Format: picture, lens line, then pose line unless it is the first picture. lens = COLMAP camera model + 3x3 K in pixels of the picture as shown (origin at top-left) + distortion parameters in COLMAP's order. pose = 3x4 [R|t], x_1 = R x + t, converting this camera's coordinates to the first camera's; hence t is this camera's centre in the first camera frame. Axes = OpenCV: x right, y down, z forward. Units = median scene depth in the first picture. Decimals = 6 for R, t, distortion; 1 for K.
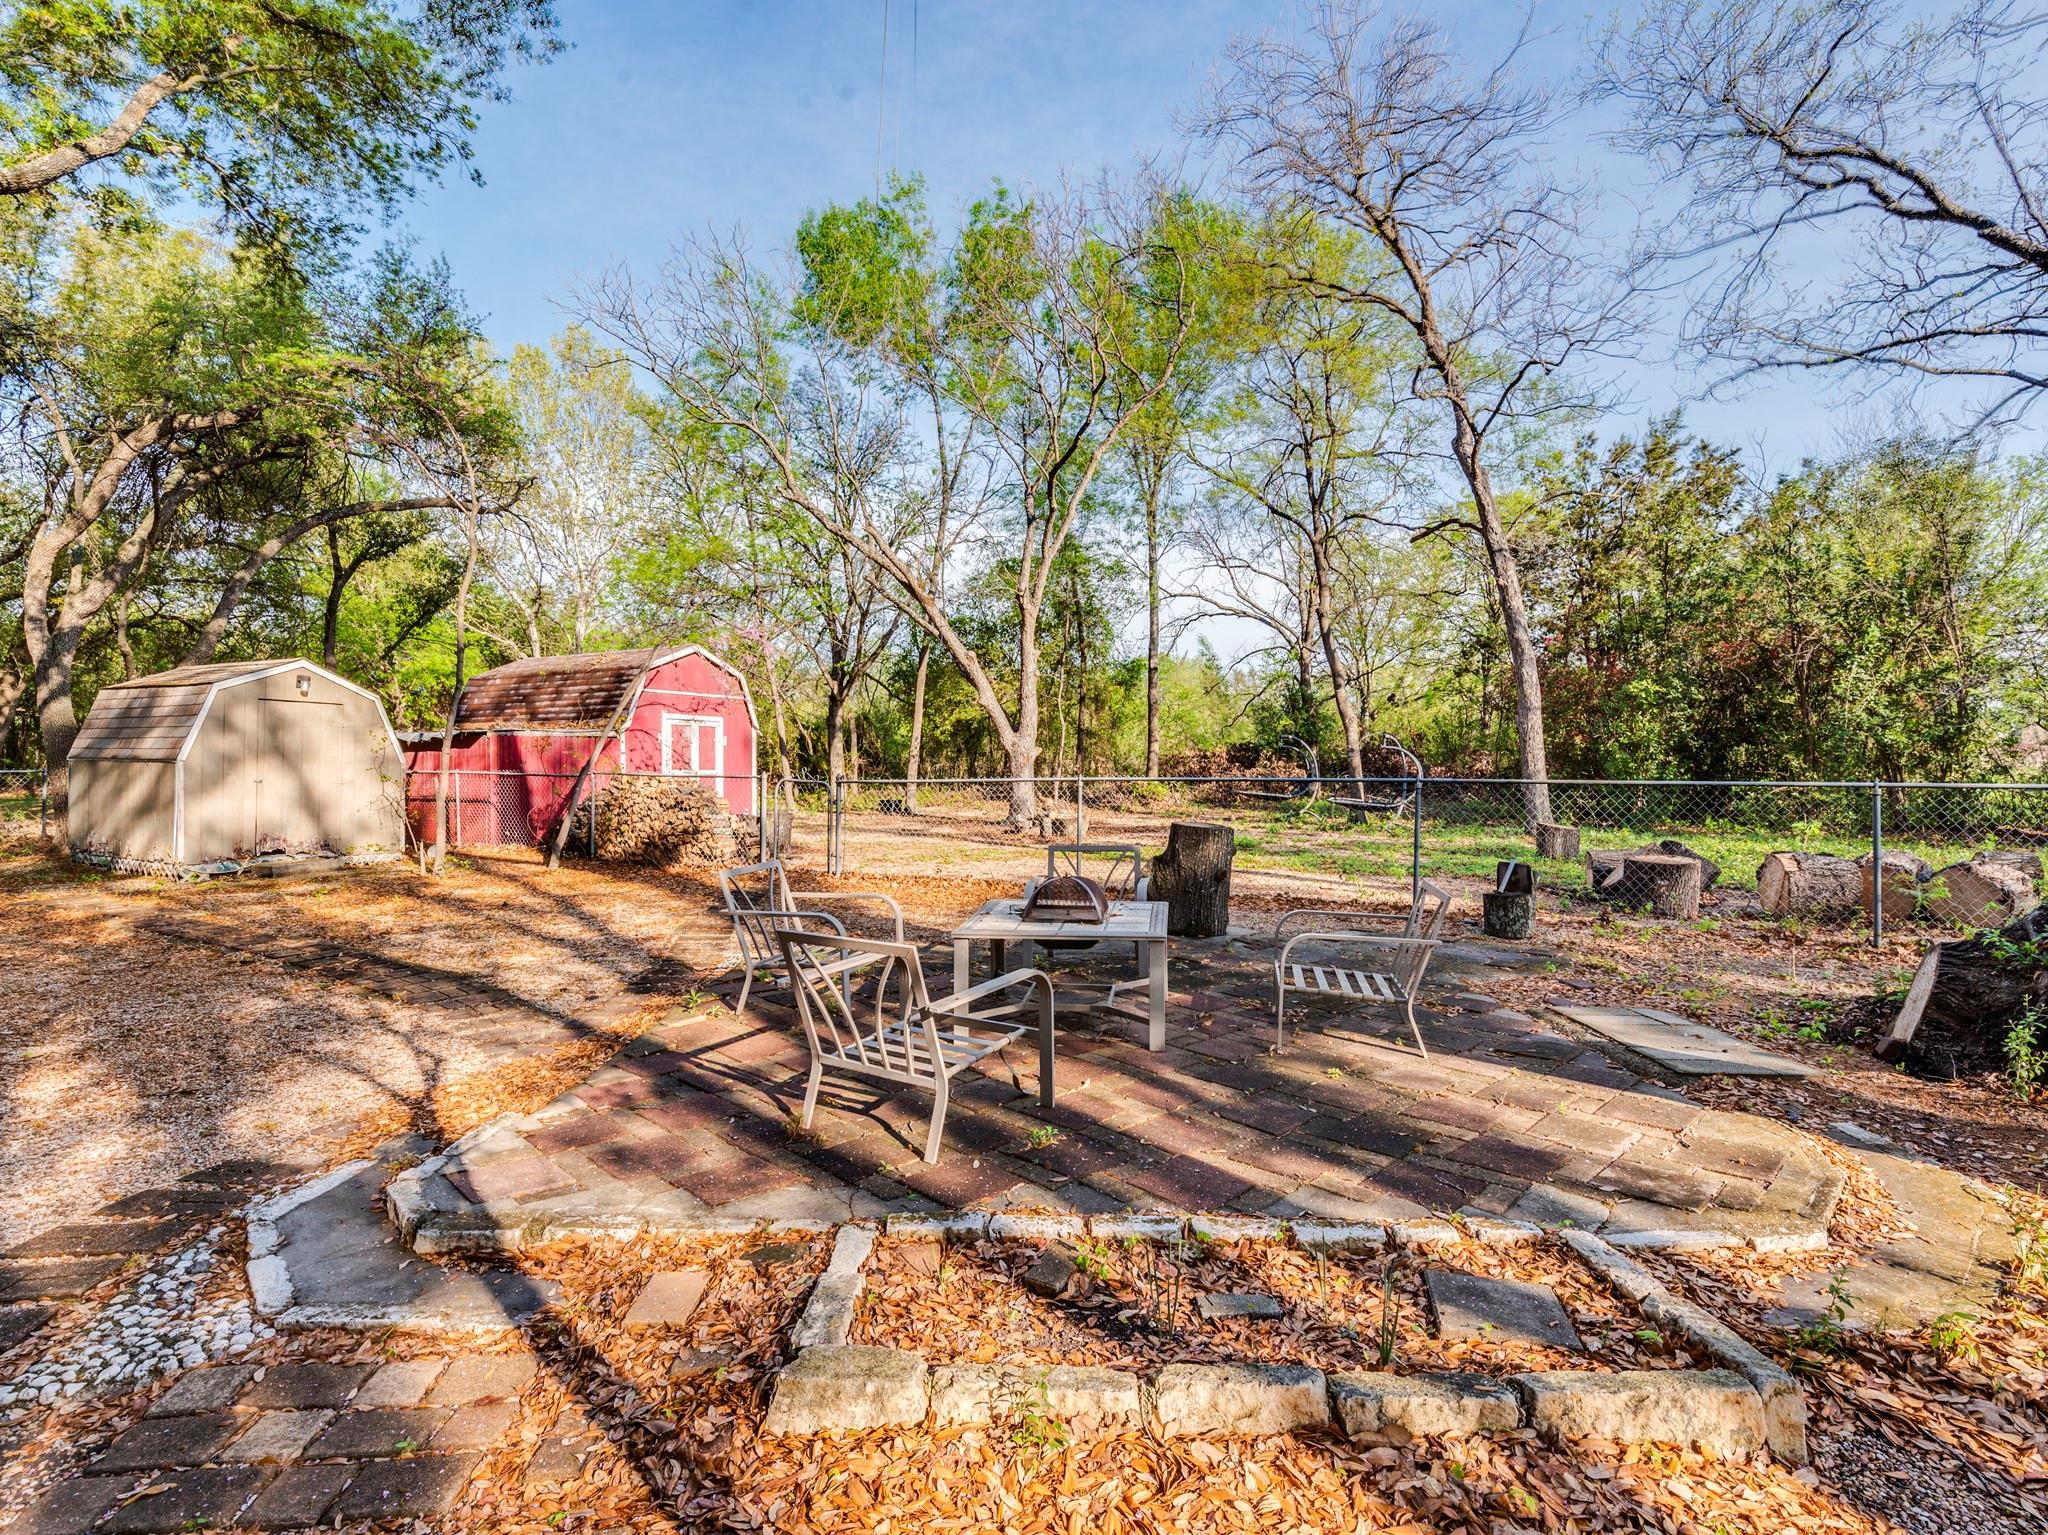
lens RADIAL K [[1054.0, 0, 1025.1], [0, 1054.0, 812.4], [0, 0, 1]] dist [0.002270, -0.000486]
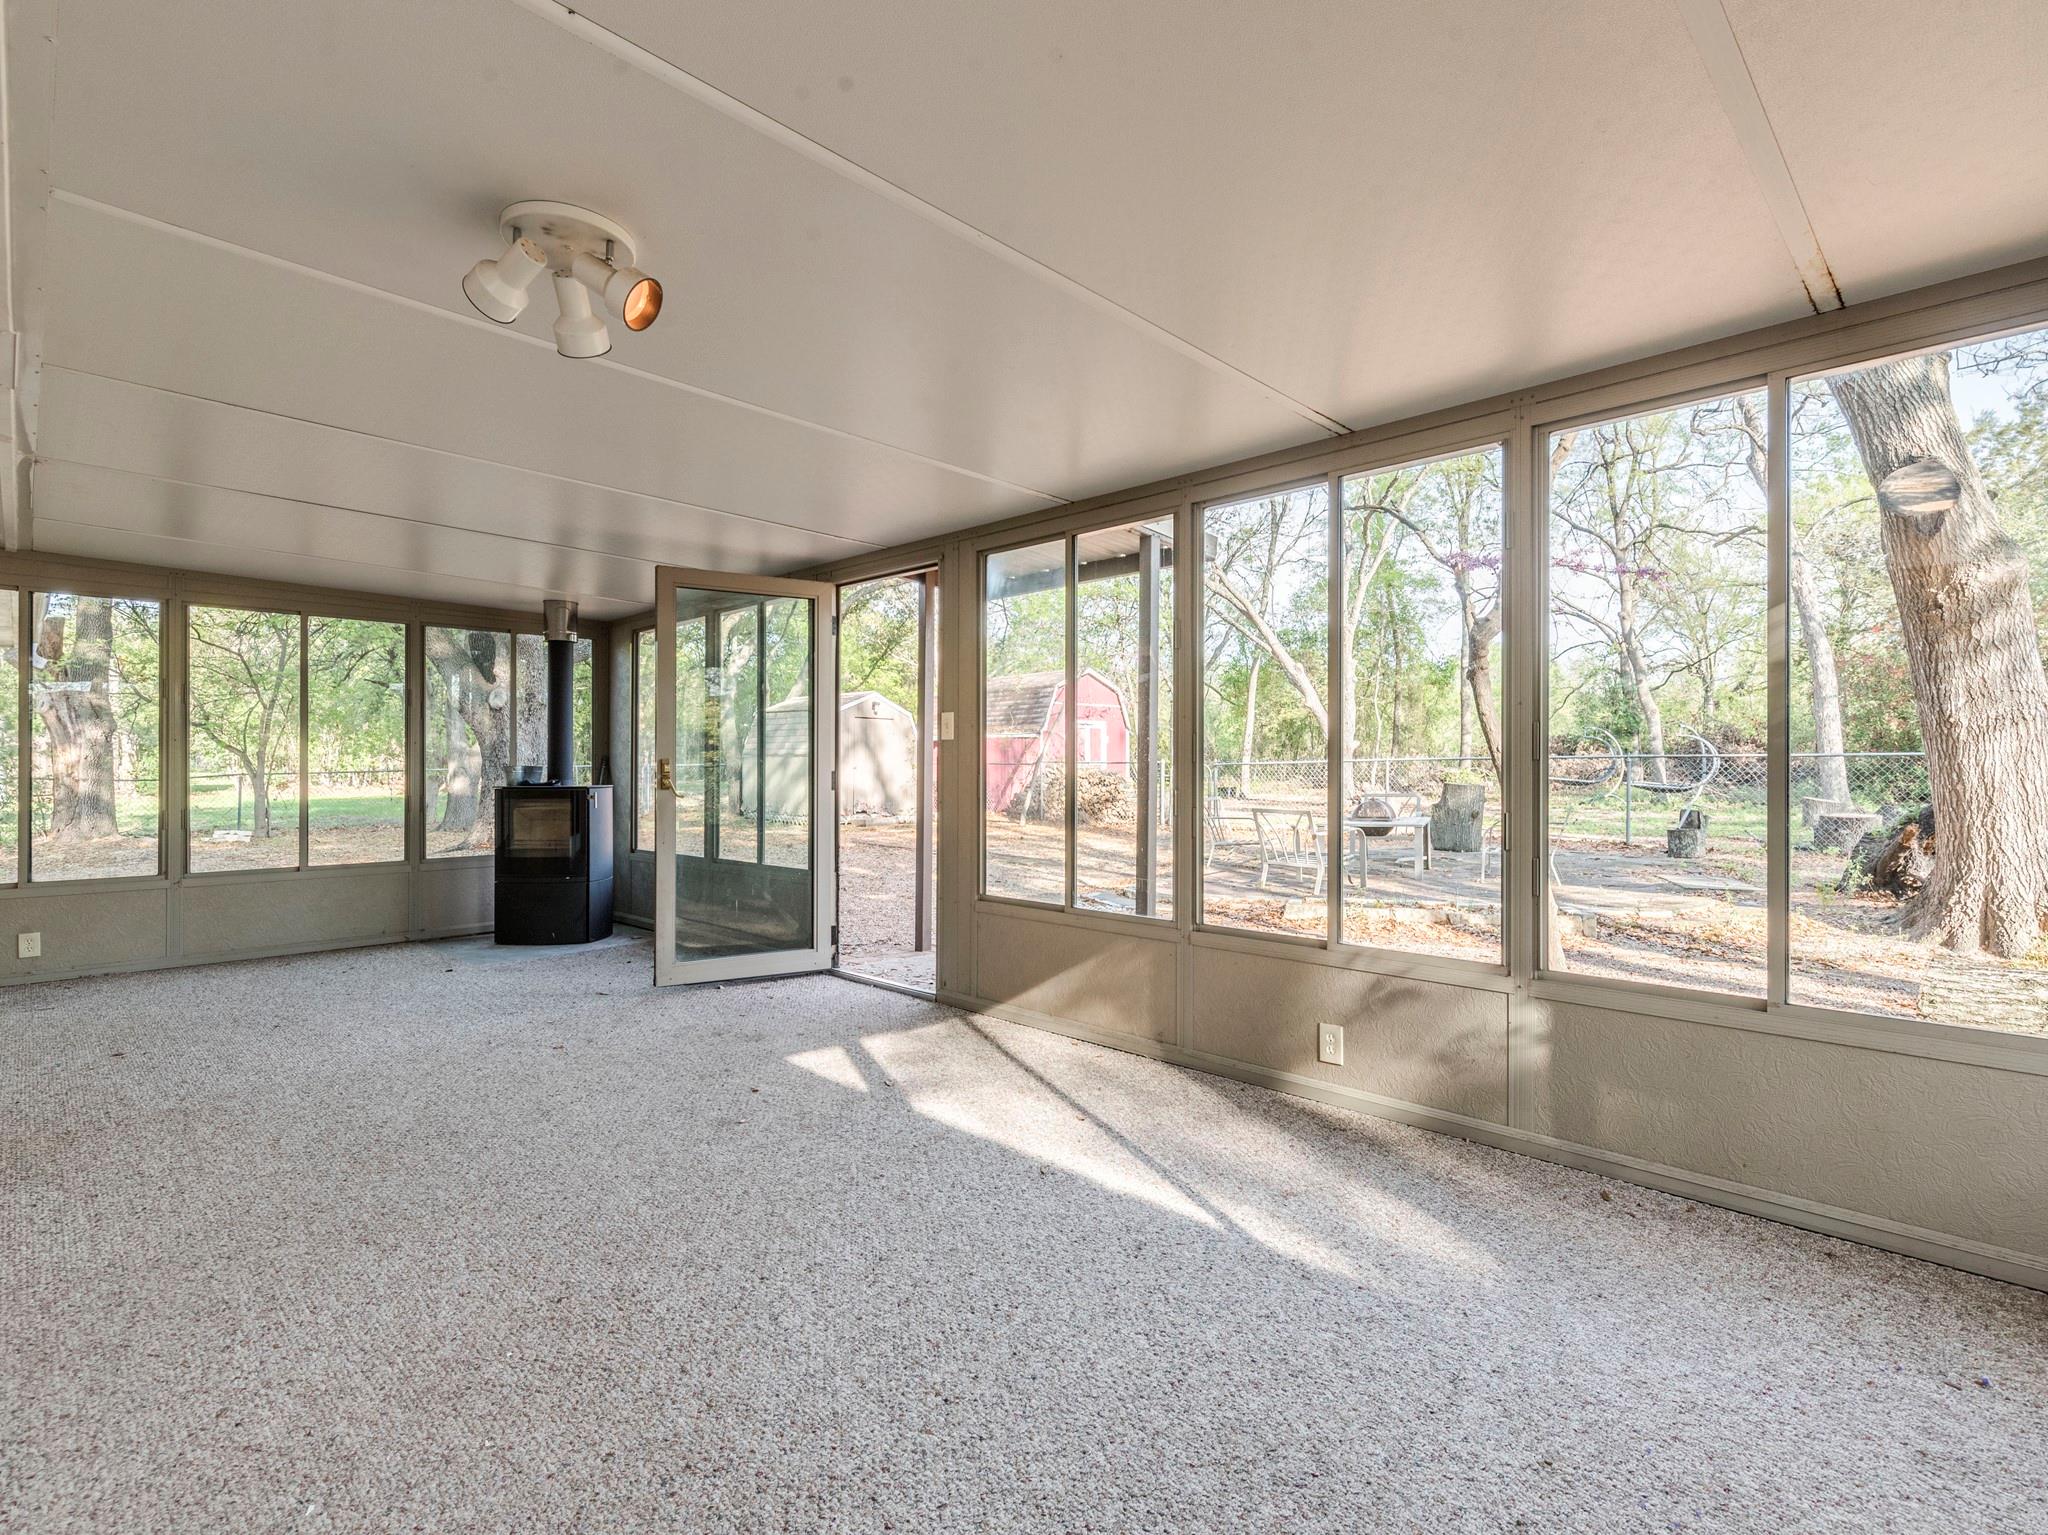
lens RADIAL K [[1011.5, 0, 1034.3], [0, 1011.5, 776.2], [0, 0, 1]] dist [0.000445, -0.000078]
pose [[0.956494, -0.005402, -0.291702, -0.002156], [-0.003717, 0.999522, -0.030697, 0.013199], [0.291729, 0.030446, 0.956016, -0.178121]]
